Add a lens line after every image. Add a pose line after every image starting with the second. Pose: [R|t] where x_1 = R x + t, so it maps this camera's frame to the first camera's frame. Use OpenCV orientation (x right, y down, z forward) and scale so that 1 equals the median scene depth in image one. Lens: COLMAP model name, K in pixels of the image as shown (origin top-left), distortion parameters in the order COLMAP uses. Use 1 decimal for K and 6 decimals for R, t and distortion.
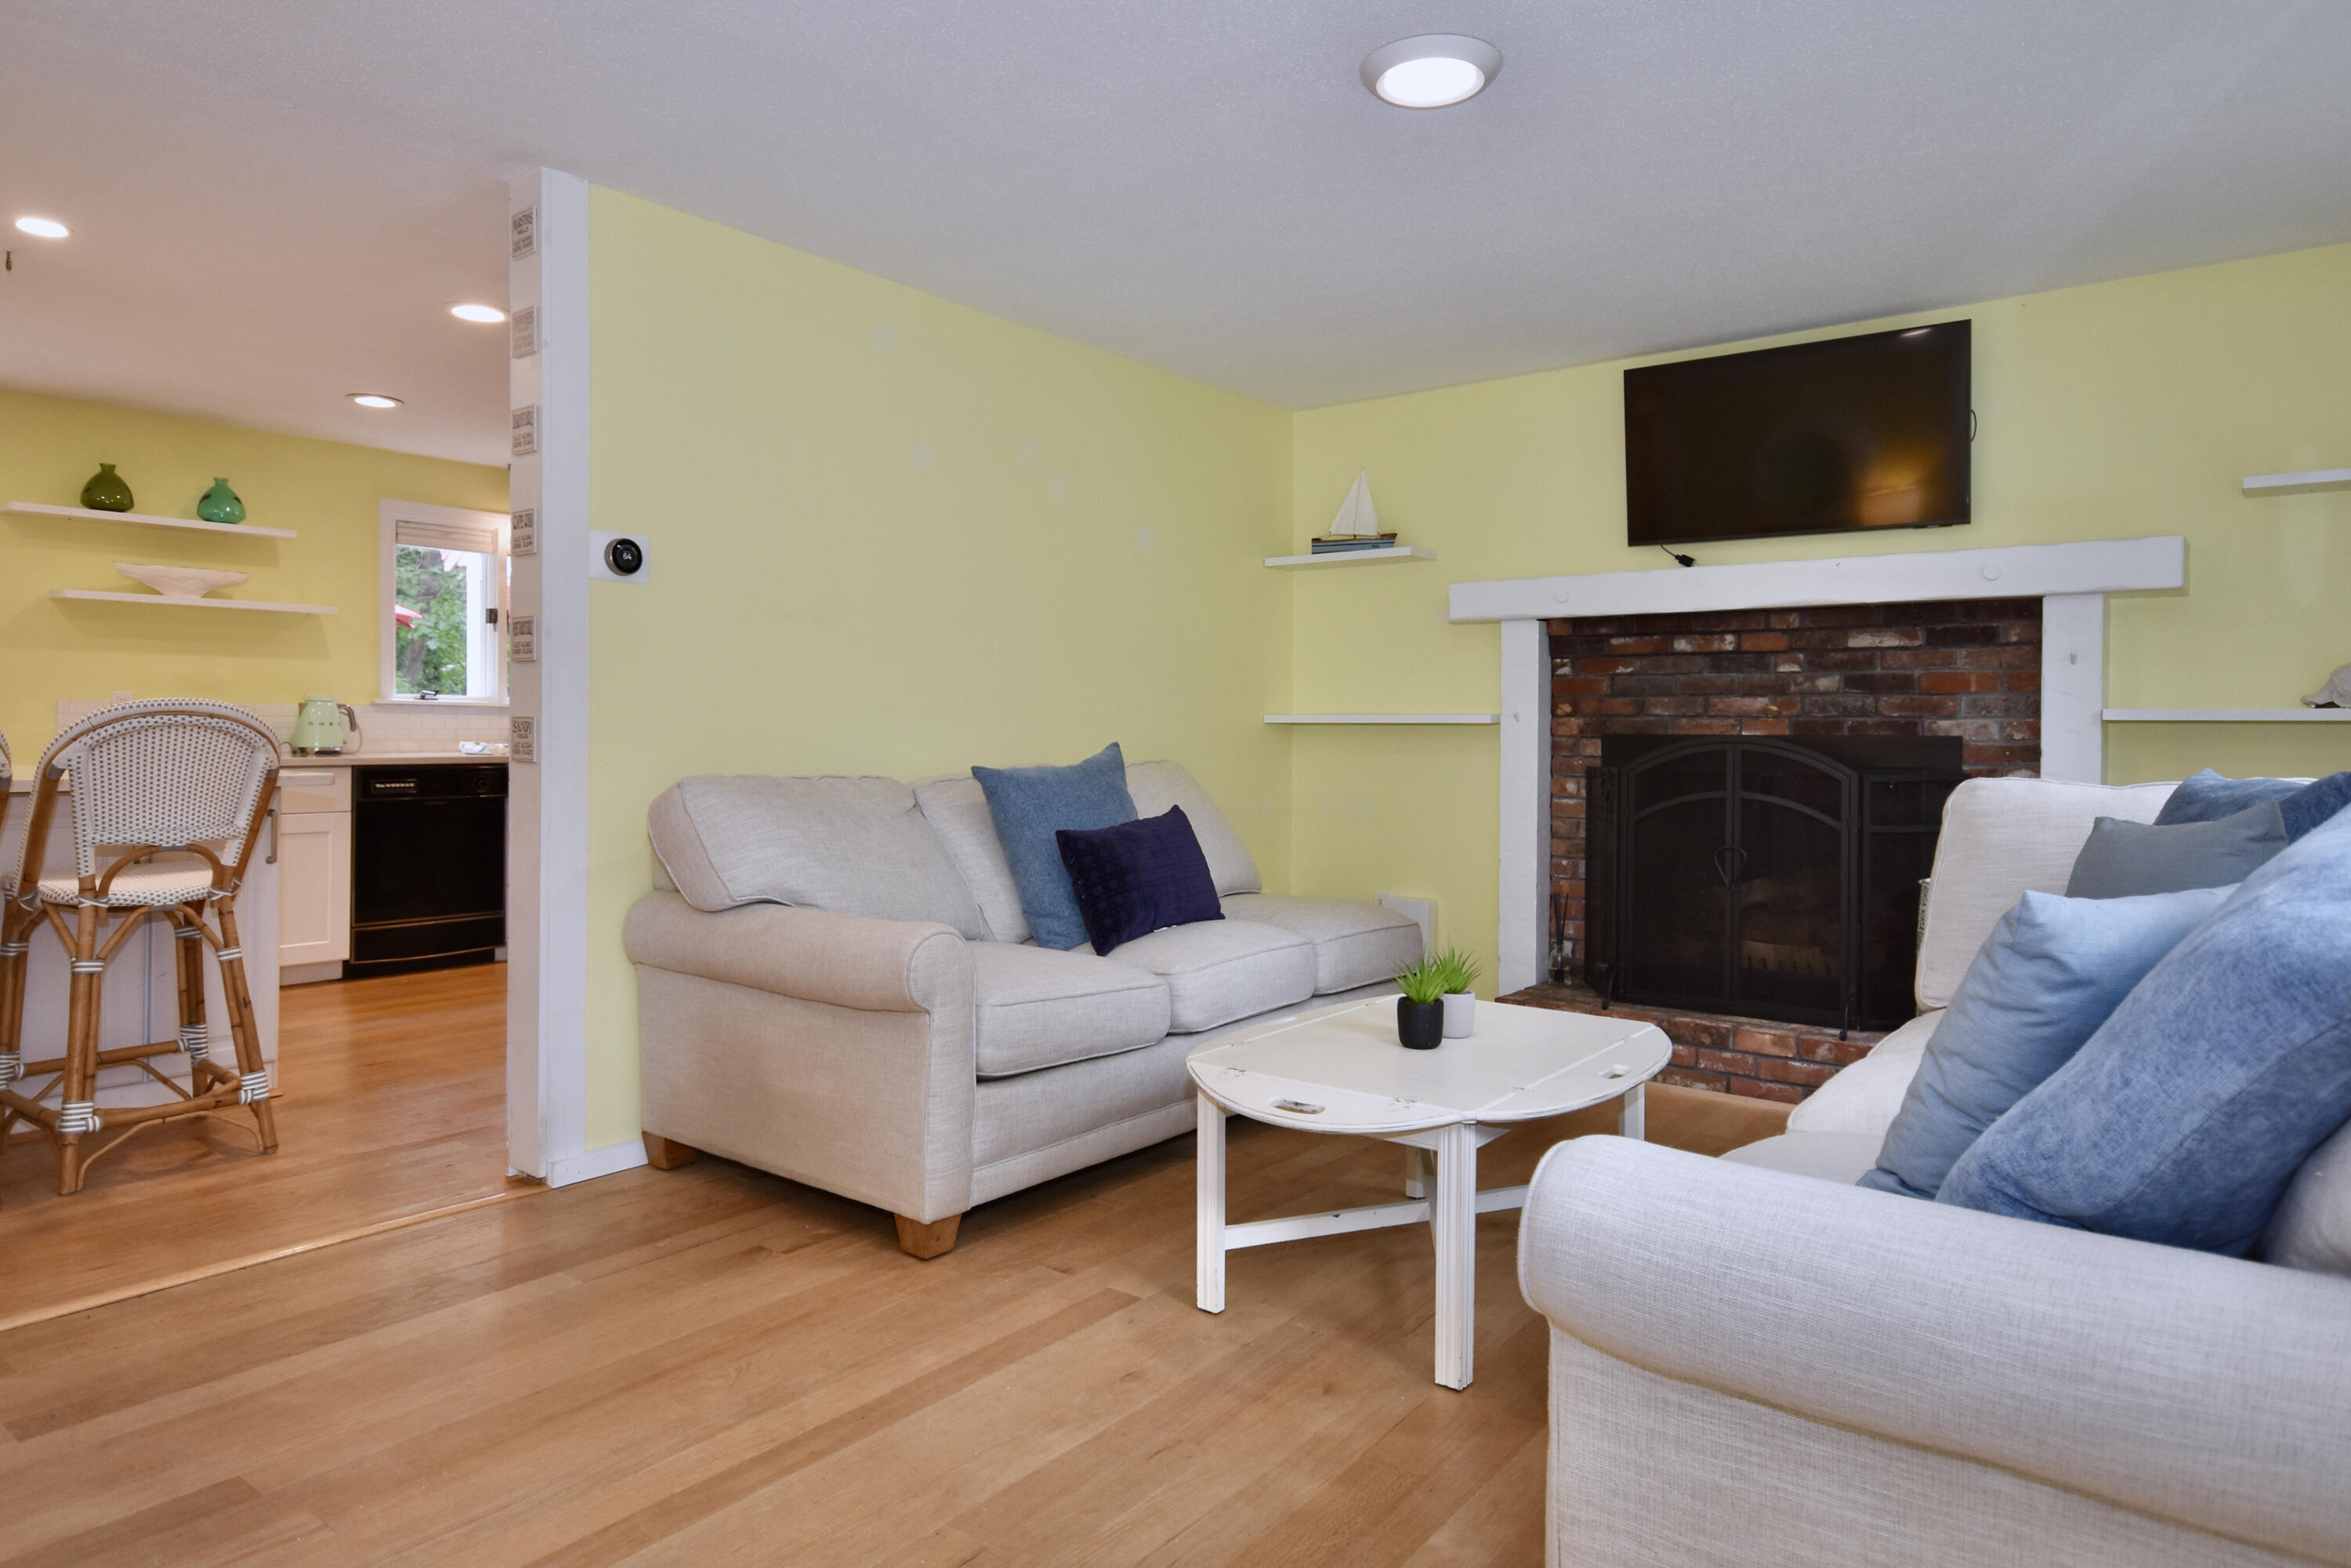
lens RADIAL K [[1465.7, 0, 1235.4], [0, 1465.7, 765.4], [0, 0, 1]] dist [0.001435, 0.006434]
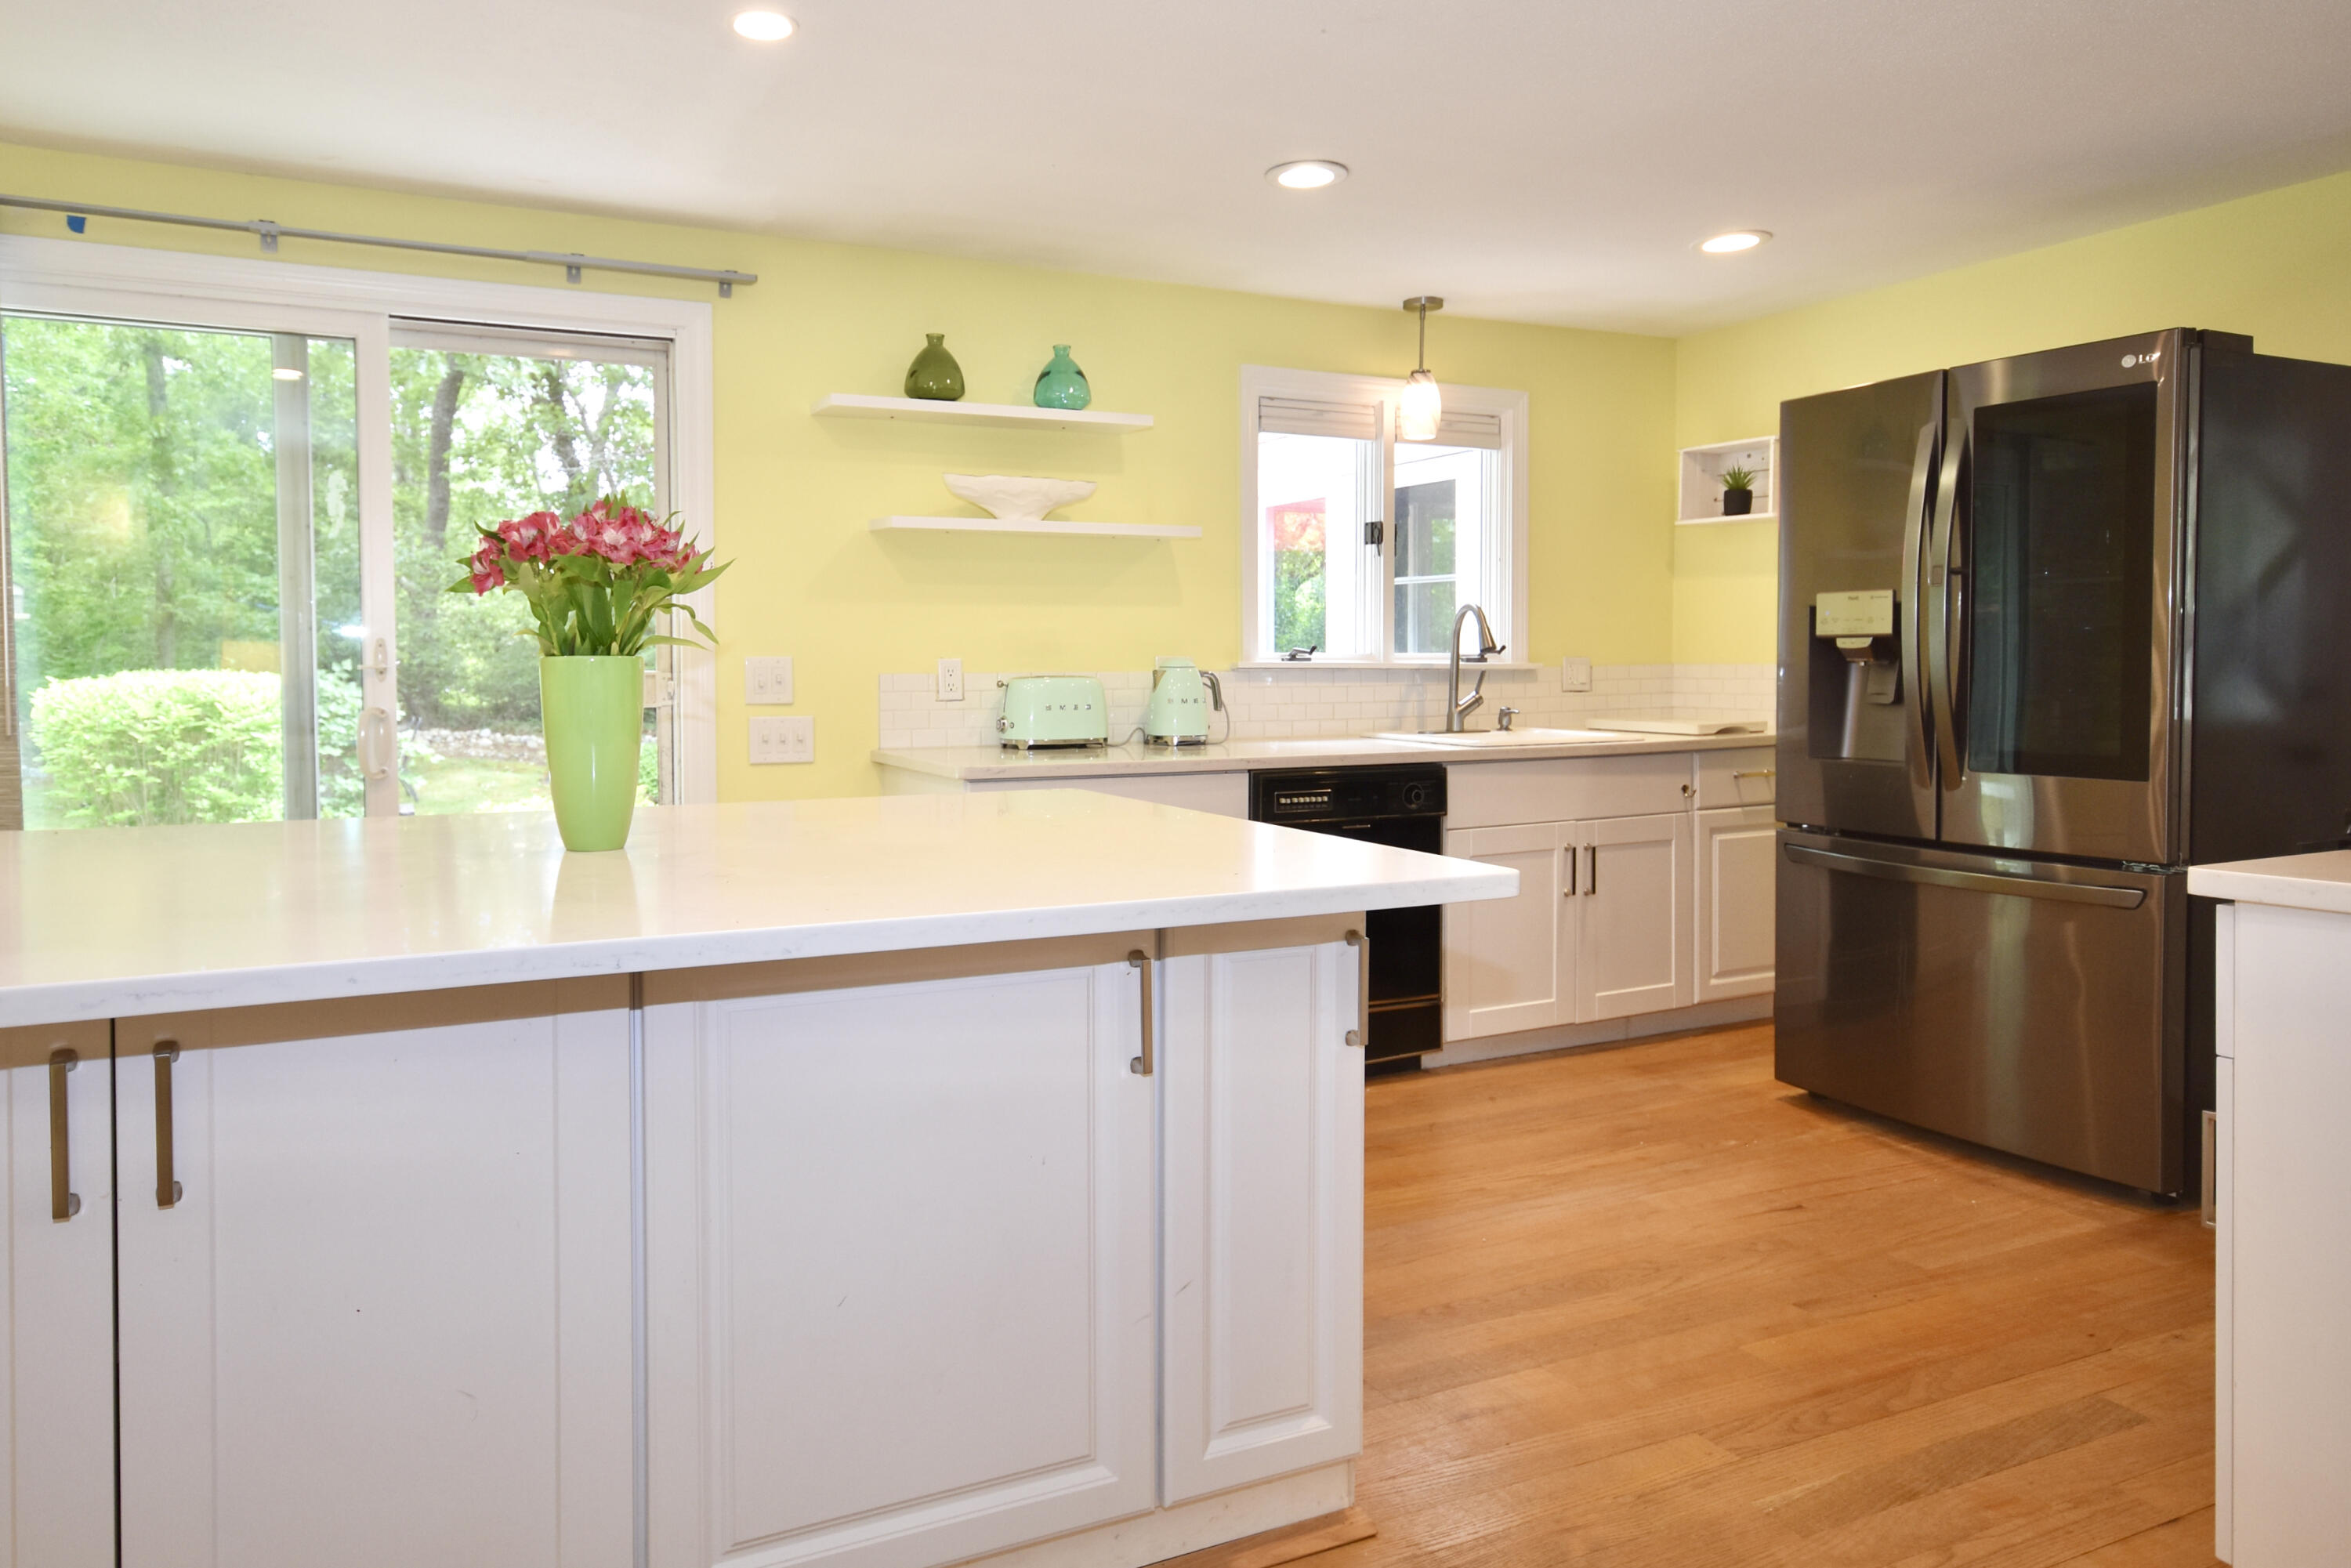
lens RADIAL K [[1465.7, 0, 1062.2], [0, 1465.7, 696.5], [0, 0, 1]] dist [0.001435, 0.006434]
pose [[0.884480, -0.001361, -0.466576, -0.376084], [0.001092, 0.999999, -0.000849, -0.031359], [0.466577, 0.000241, 0.884481, 0.399340]]
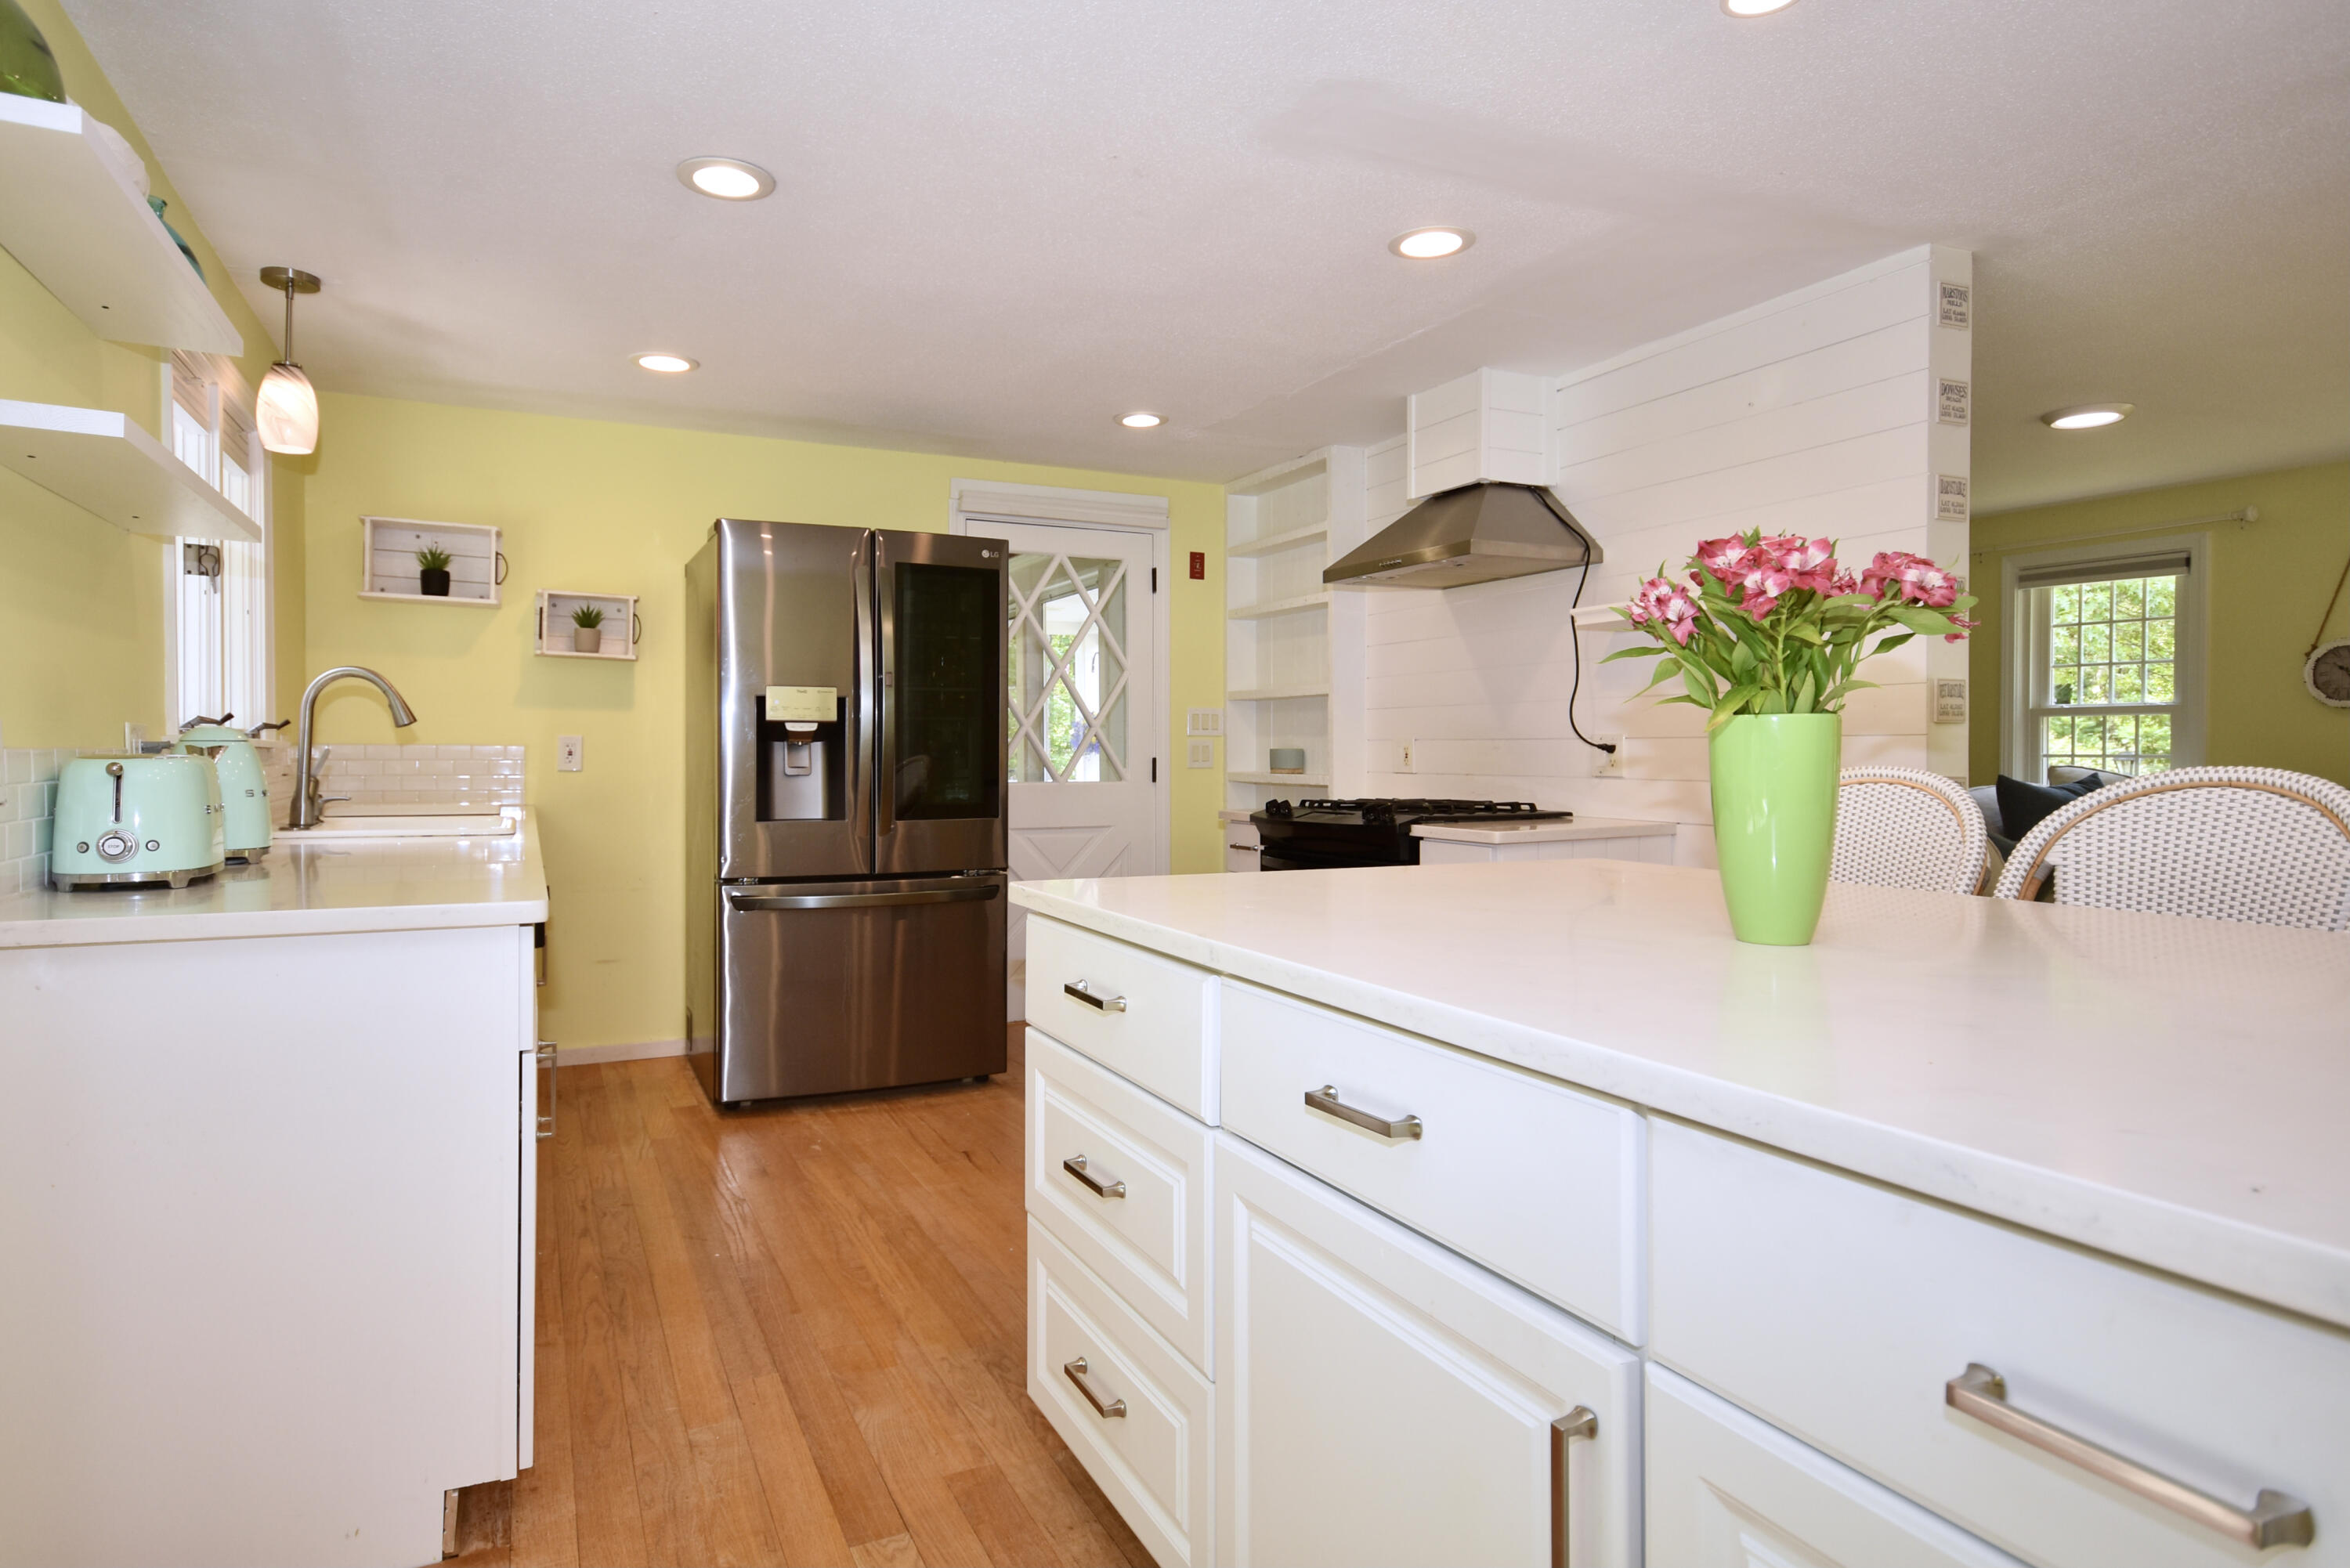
lens RADIAL K [[1277.4, 0, 1124.7], [0, 1277.4, 752.7], [0, 0, 1]] dist [0.002049, -0.000471]
pose [[0.454200, -0.008640, 0.890858, -0.906994], [0.023043, 0.999732, -0.002053, -0.035088], [-0.890602, 0.021461, 0.454278, 0.647367]]
